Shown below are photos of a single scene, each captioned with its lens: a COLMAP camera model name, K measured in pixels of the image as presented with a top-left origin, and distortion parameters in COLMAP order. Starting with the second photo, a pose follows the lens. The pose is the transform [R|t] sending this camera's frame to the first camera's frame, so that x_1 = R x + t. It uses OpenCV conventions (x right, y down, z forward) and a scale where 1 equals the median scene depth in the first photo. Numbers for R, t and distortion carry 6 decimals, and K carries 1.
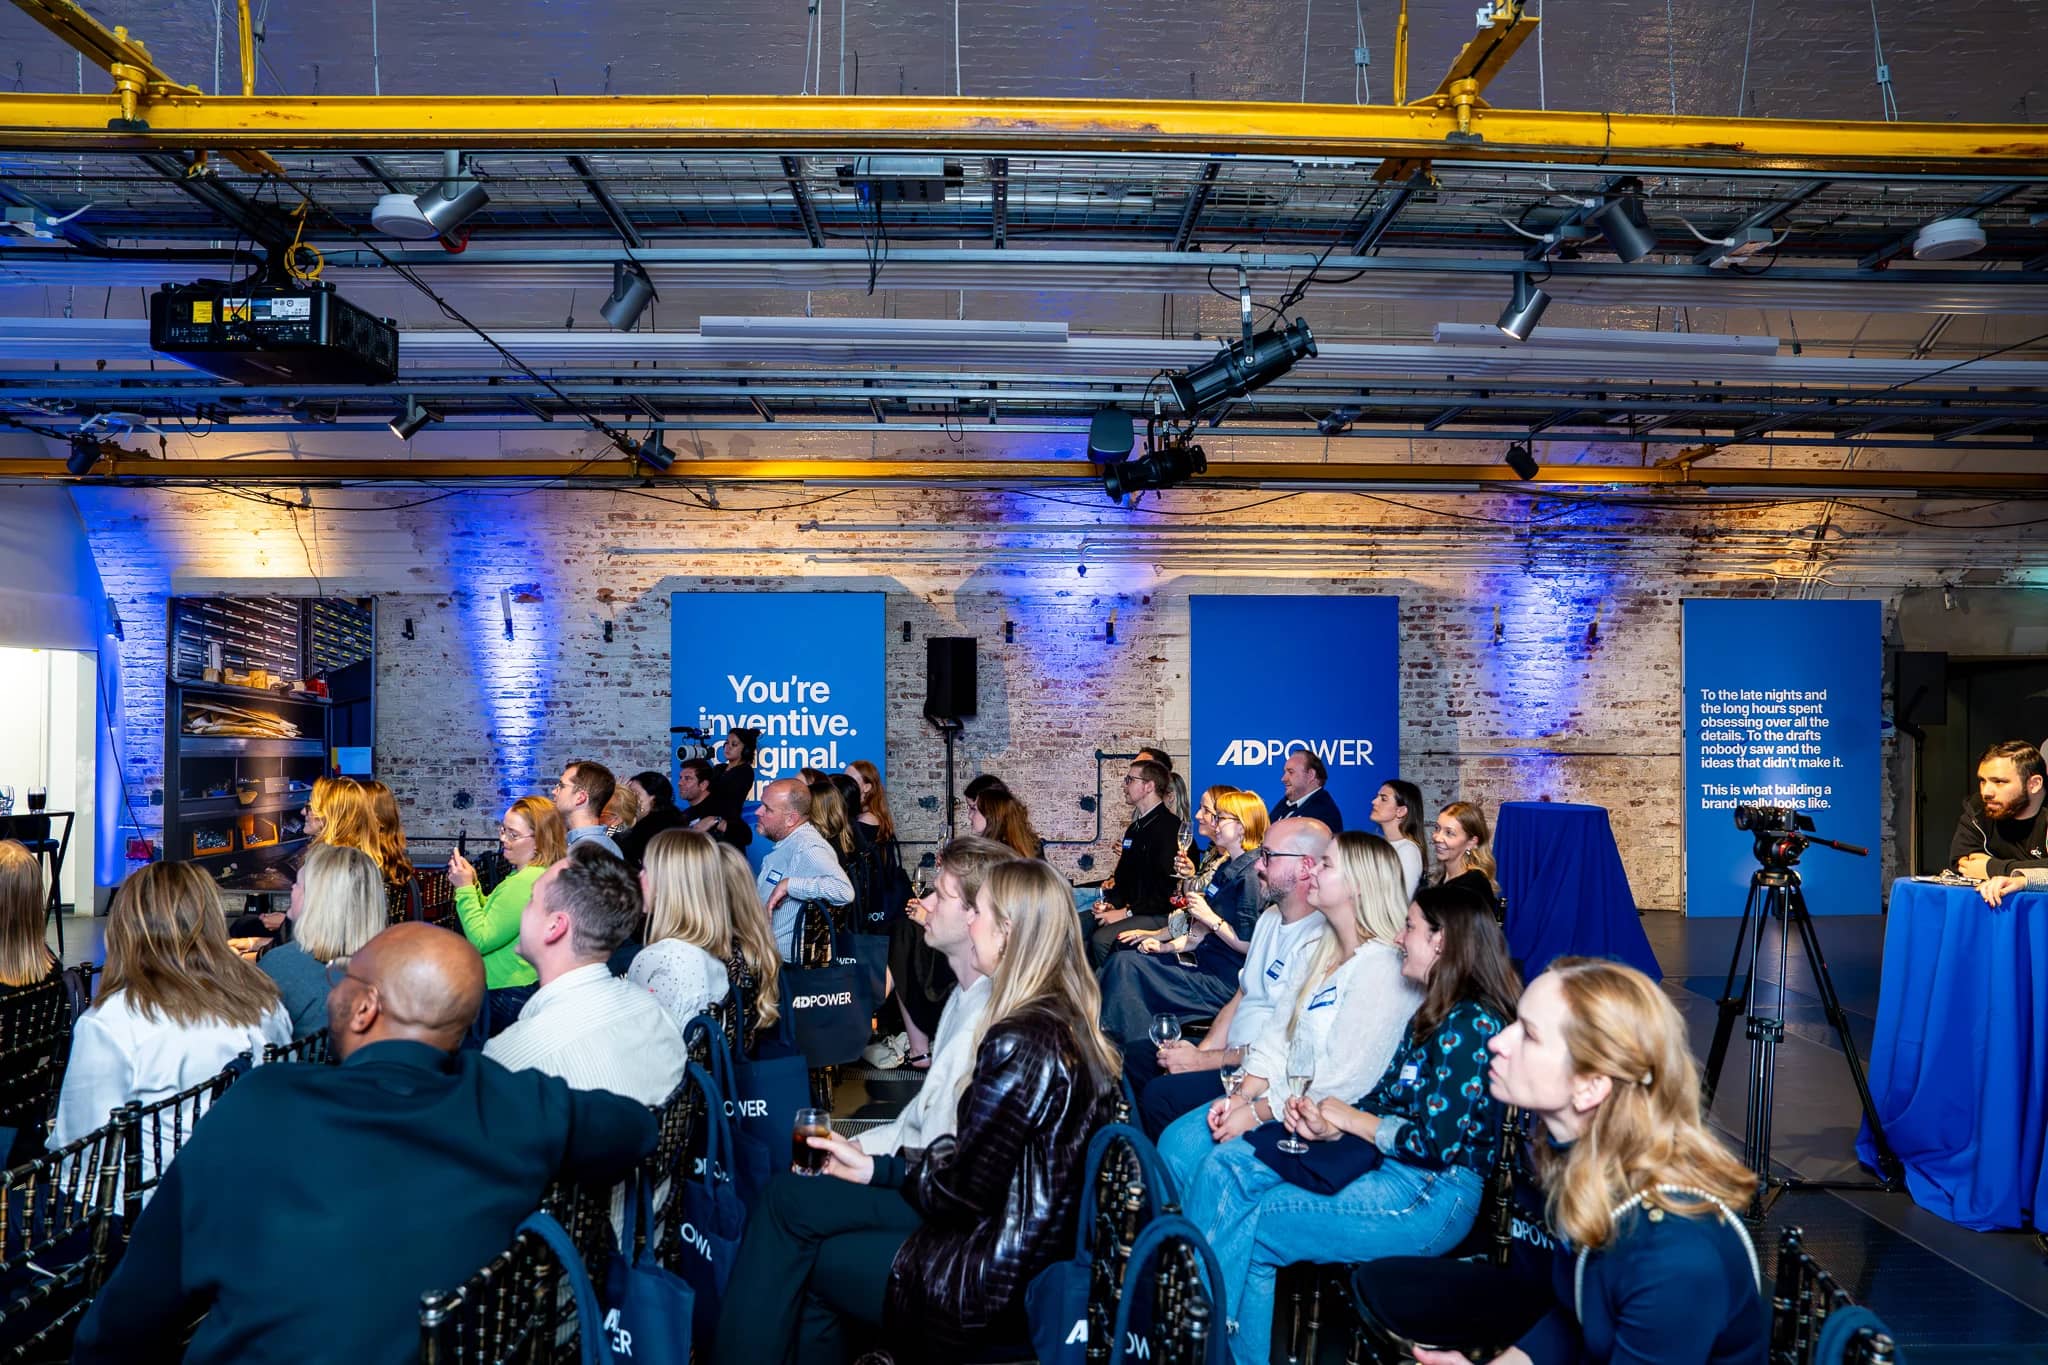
lens RADIAL K [[1402.0, 0, 1024.0], [0, 1402.0, 682.5], [0, 0, 1]] dist [-0.122813, 0.095323]
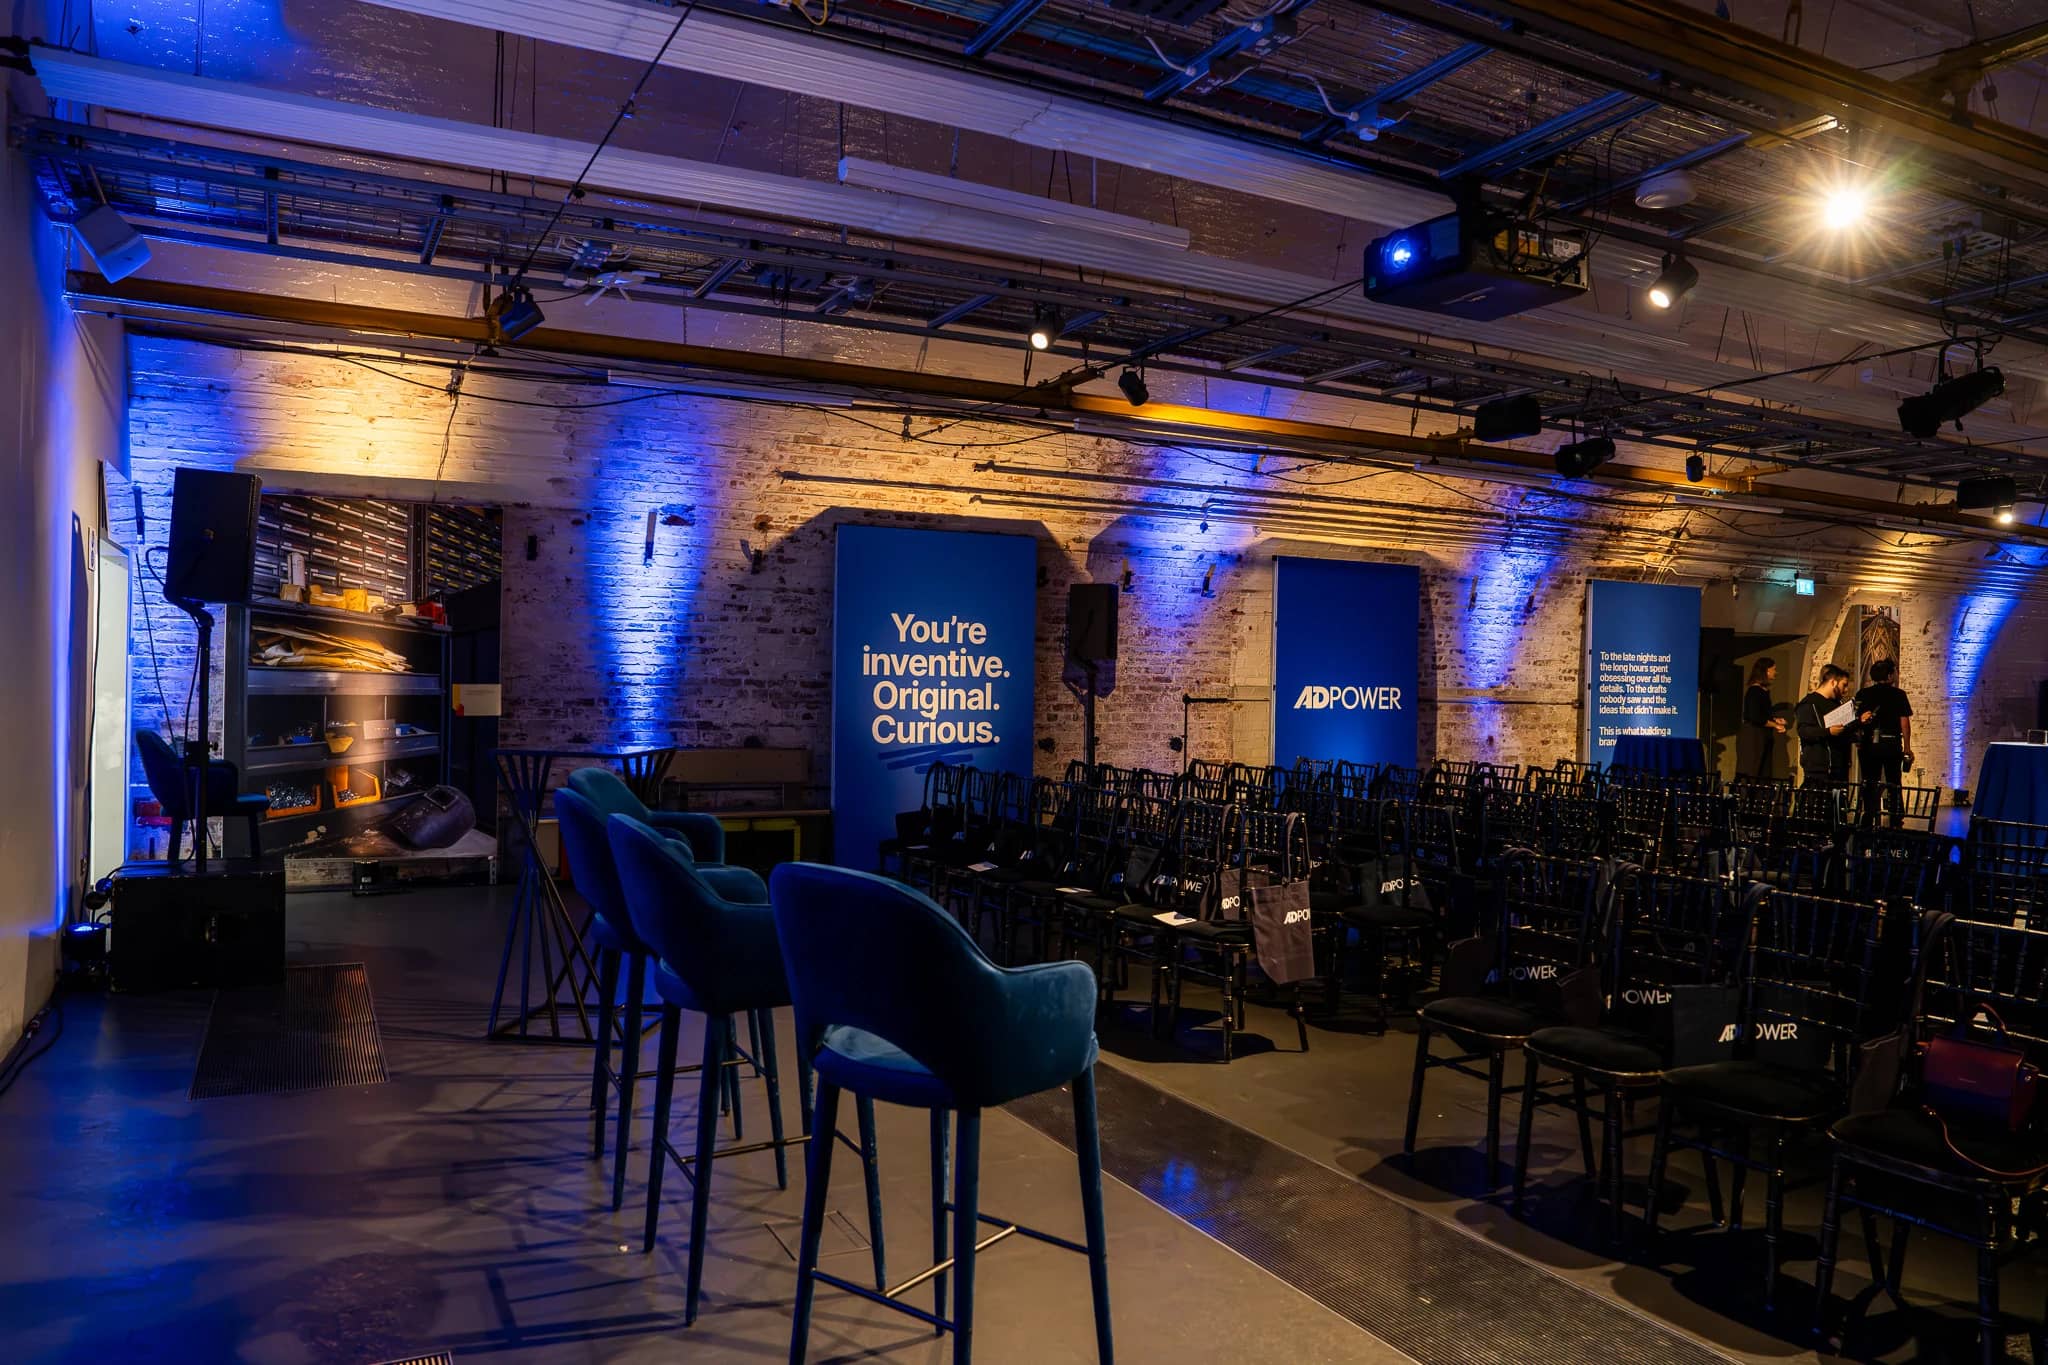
lens RADIAL K [[1402.0, 0, 1024.0], [0, 1402.0, 682.5], [0, 0, 1]] dist [-0.122813, 0.095323]
pose [[0.902320, 0.012521, 0.430886, -0.544605], [-0.024077, 0.999482, 0.021376, 0.019654], [-0.430395, -0.029663, 0.902153, 0.083978]]
